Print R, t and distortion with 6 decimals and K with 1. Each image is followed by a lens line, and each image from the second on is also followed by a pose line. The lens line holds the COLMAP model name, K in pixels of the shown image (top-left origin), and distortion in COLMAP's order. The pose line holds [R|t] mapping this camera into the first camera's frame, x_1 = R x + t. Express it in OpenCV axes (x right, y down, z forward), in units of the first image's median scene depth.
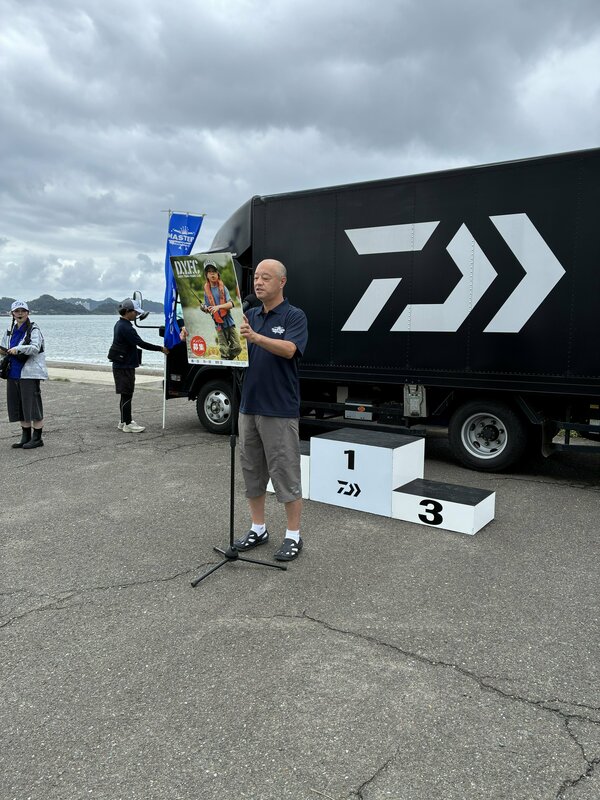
lens RADIAL K [[597.6, 0, 305.9], [0, 597.6, 388.3], [0, 0, 1]] dist [0.061727, -0.082473]
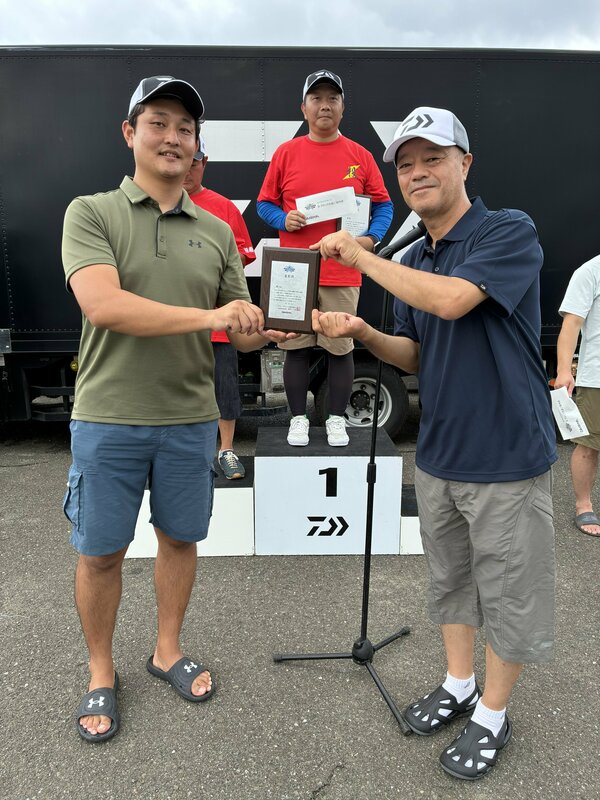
lens RADIAL K [[597.6, 0, 298.1], [0, 597.6, 397.7], [0, 0, 1]] dist [0.061727, -0.082473]
pose [[0.813239, -0.133435, 0.566425, -0.302368], [0.072982, 0.989058, 0.128212, -0.054180], [-0.577335, -0.062928, 0.814079, 0.502957]]
